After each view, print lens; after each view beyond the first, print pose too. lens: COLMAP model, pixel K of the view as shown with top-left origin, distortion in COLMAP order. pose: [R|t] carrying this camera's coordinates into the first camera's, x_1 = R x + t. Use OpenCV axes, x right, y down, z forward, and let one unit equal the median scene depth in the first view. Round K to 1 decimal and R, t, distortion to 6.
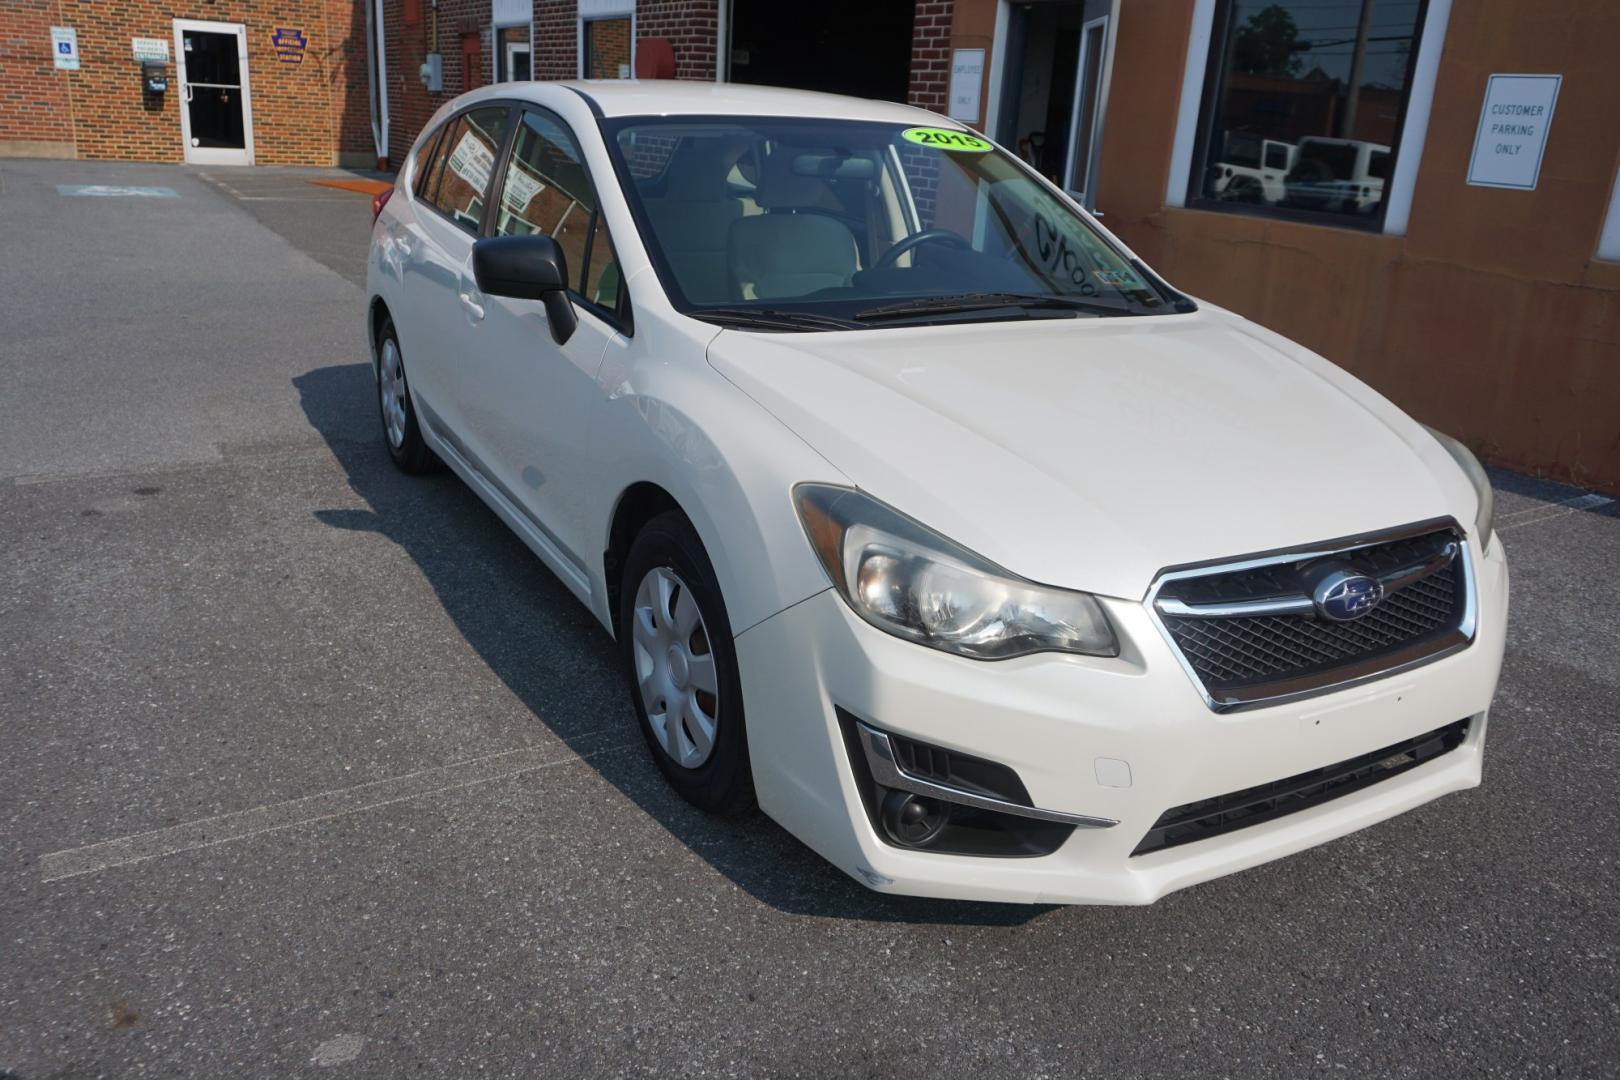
lens RADIAL K [[1240.3, 0, 802.0], [0, 1240.3, 535.1], [0, 0, 1]] dist [-0.032269, 0.032273]
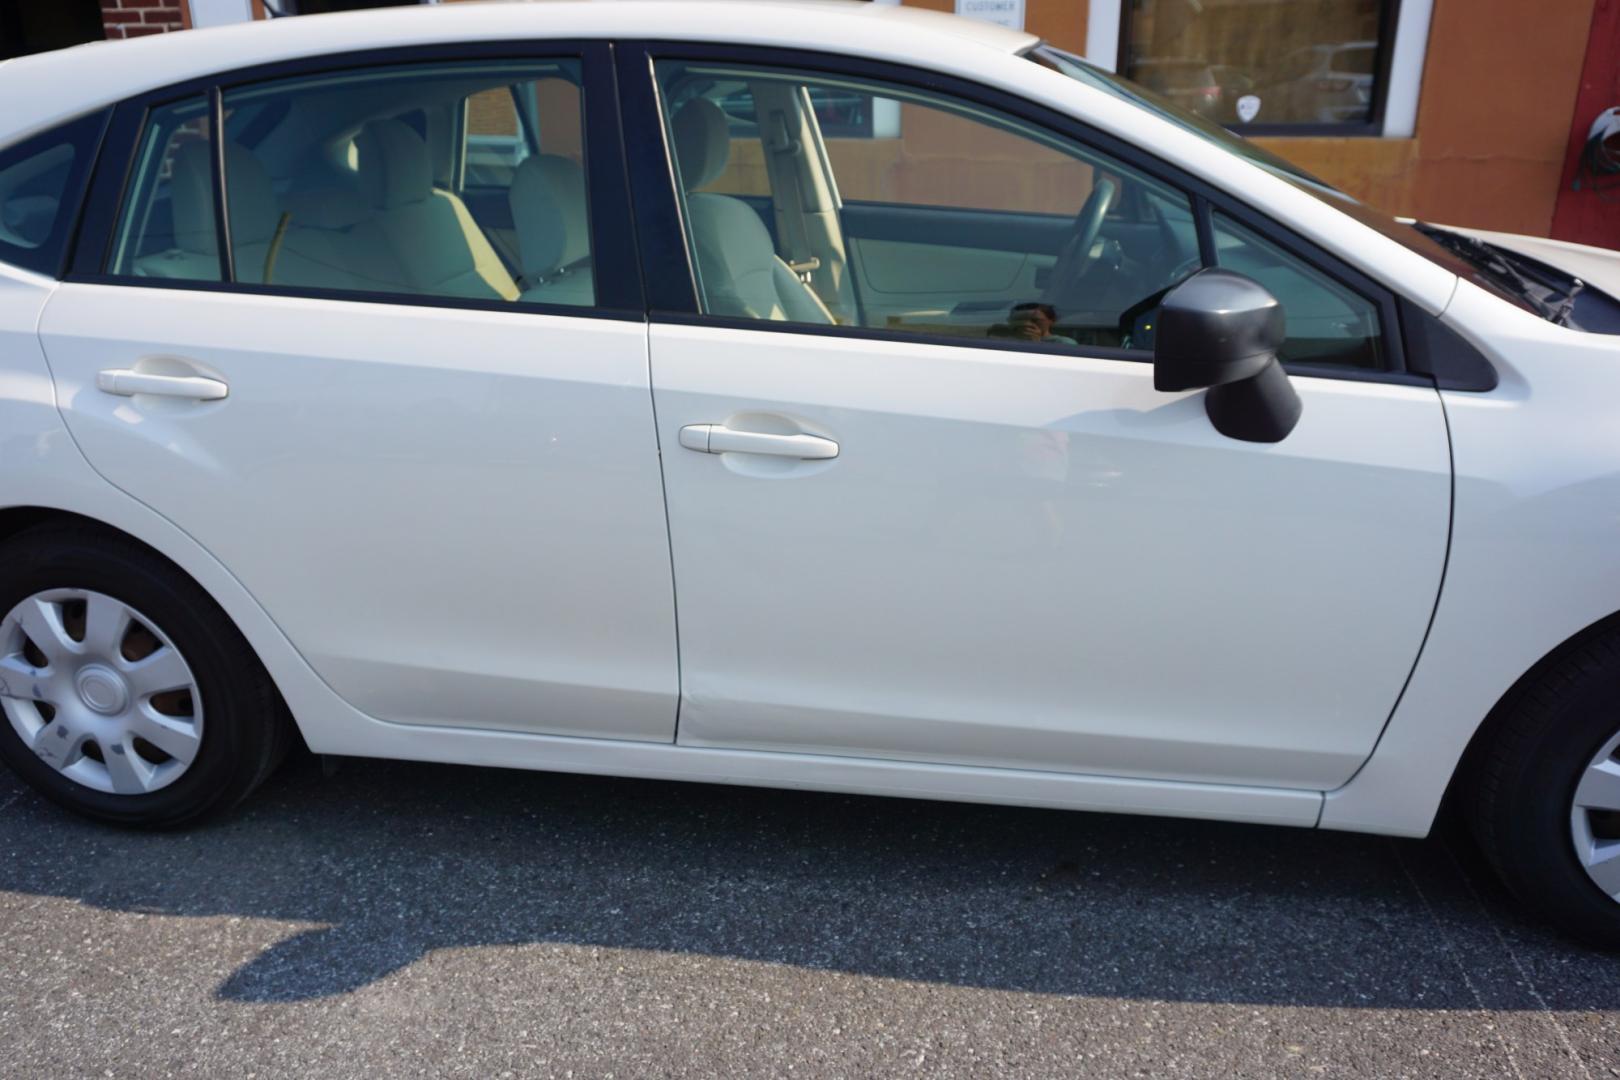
lens RADIAL K [[1240.3, 0, 802.0], [0, 1240.3, 535.1], [0, 0, 1]] dist [-0.032269, 0.032273]
pose [[0.620152, -0.337047, 0.708386, -0.545816], [0.296403, 0.936734, 0.186210, -0.205309], [-0.726331, 0.094489, 0.680820, 0.544785]]
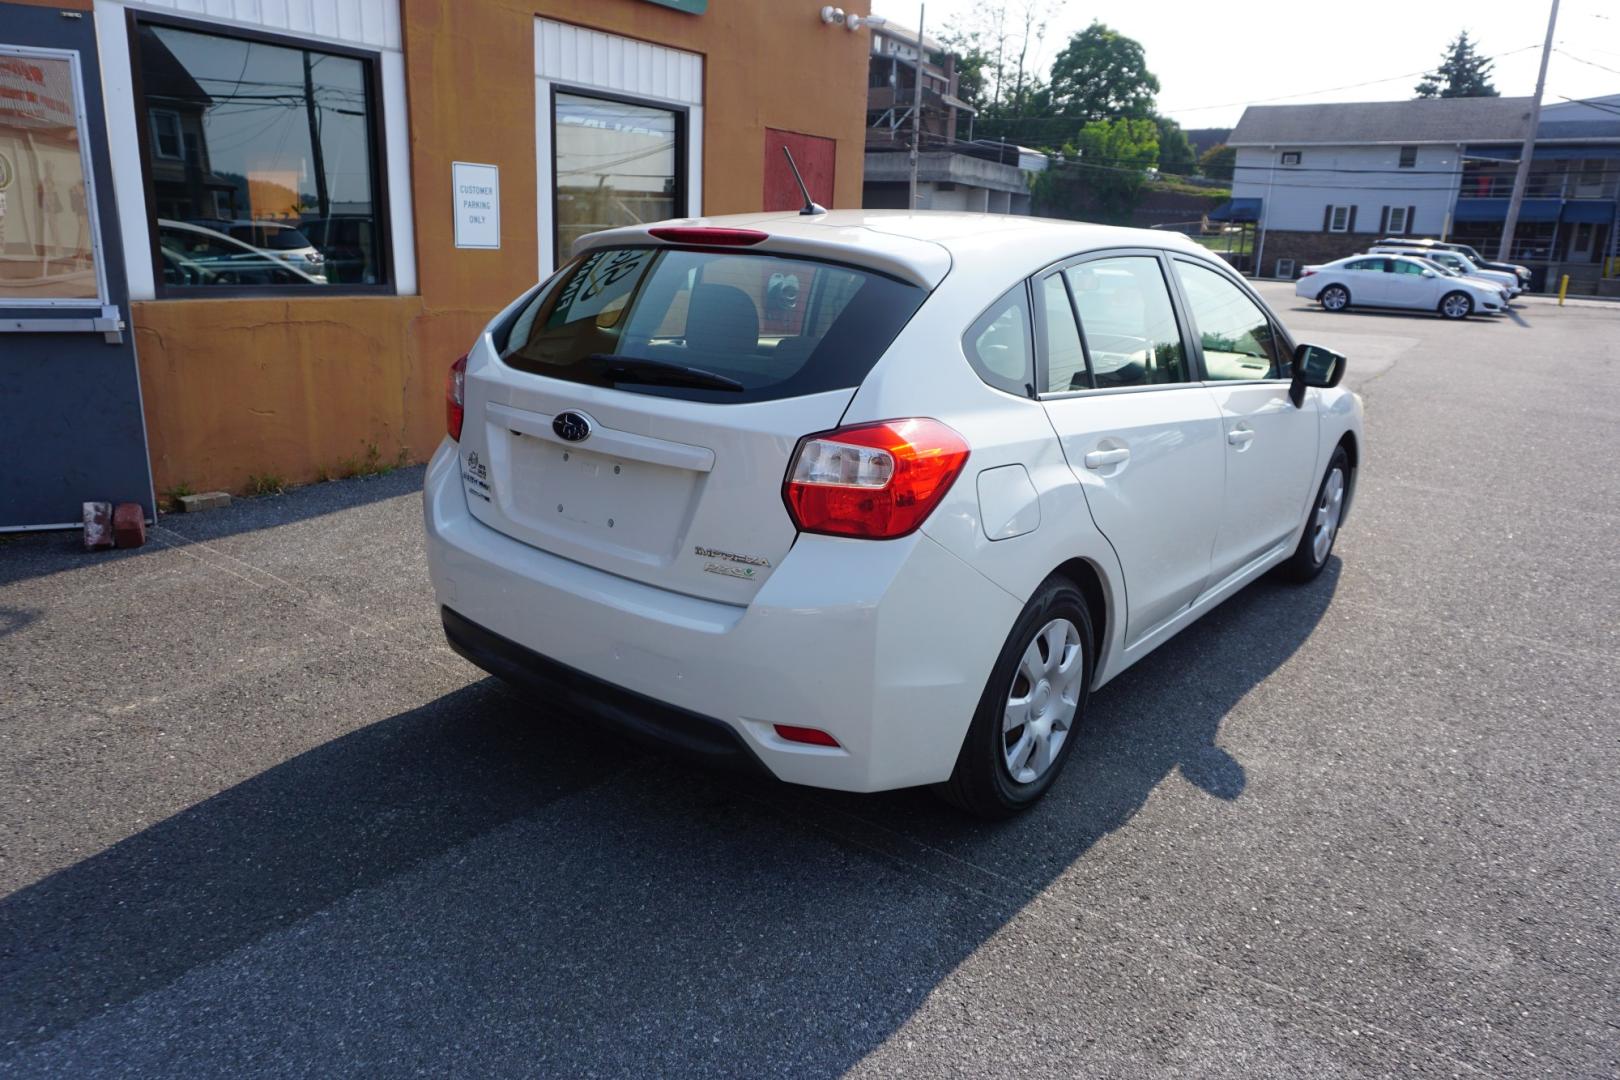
lens RADIAL K [[1086.5, 0, 805.1], [0, 1086.5, 540.2], [0, 0, 1]] dist [-0.052485, 0.040496]
pose [[-0.368399, -0.312404, 0.875606, -0.859464], [0.246359, 0.875371, 0.415972, -0.517366], [-0.896432, 0.368957, -0.245522, 1.393631]]
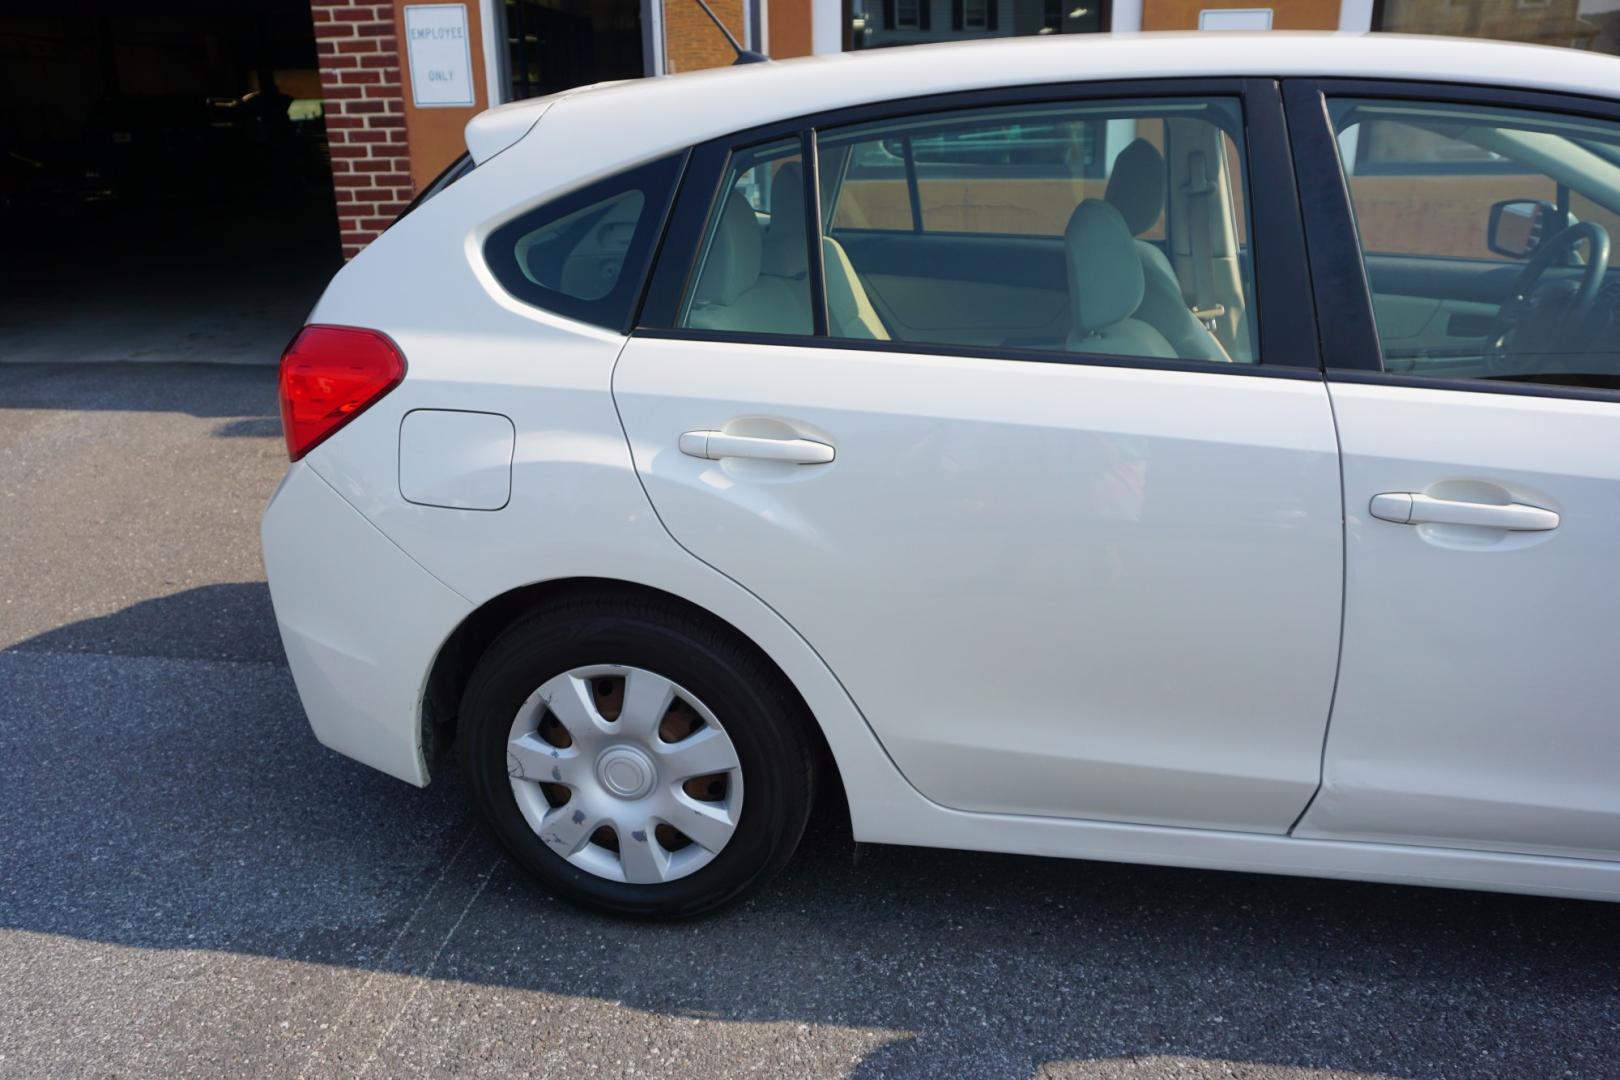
lens RADIAL K [[1240.3, 0, 802.0], [0, 1240.3, 535.1], [0, 0, 1]] dist [-0.032269, 0.032273]
pose [[0.638430, -0.315853, 0.701886, -0.654633], [0.300606, 0.941816, 0.150394, -0.277604], [-0.708550, 0.114976, 0.696231, 0.729255]]
